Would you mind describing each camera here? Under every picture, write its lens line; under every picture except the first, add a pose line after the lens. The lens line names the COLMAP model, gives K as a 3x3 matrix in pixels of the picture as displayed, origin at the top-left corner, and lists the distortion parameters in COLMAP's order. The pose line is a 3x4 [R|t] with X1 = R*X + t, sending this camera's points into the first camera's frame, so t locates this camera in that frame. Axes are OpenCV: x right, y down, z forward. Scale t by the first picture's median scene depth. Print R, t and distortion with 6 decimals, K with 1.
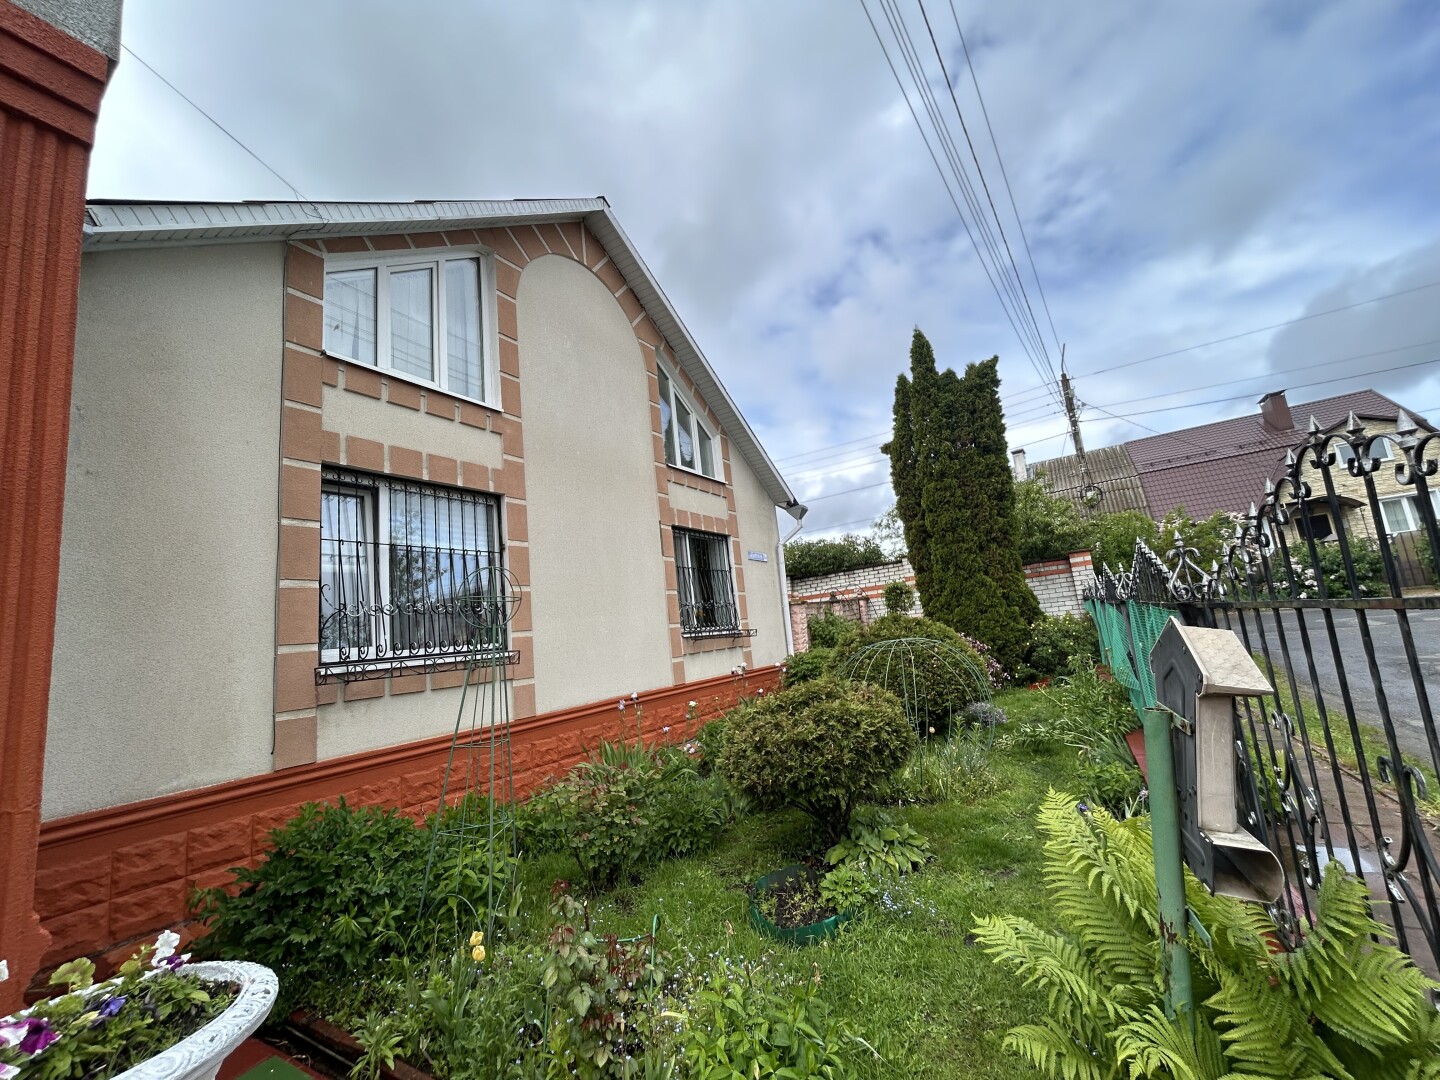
lens RADIAL K [[578.8, 0, 716.4], [0, 578.8, 539.0], [0, 0, 1]] dist [-0.000205, 0.000130]
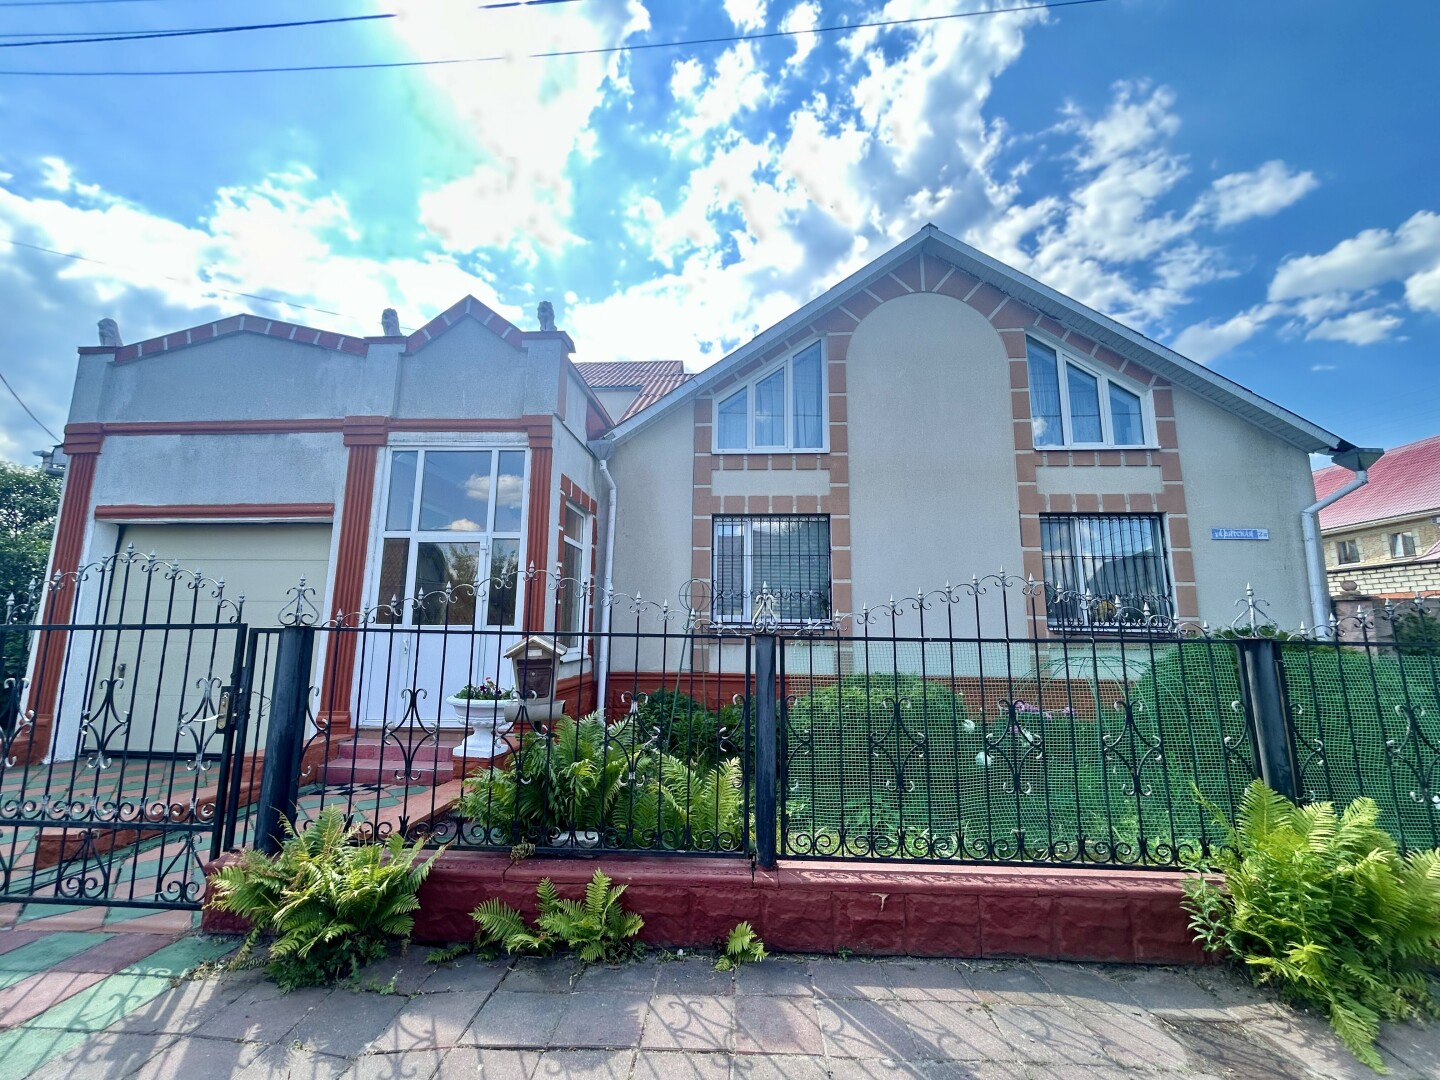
lens RADIAL K [[578.8, 0, 716.4], [0, 578.8, 539.0], [0, 0, 1]] dist [-0.000205, 0.000130]
pose [[0.463913, -0.034738, -0.885199, 0.583046], [0.087191, 0.996170, 0.006602, -0.037741], [0.881579, -0.080245, 0.465165, 0.082808]]
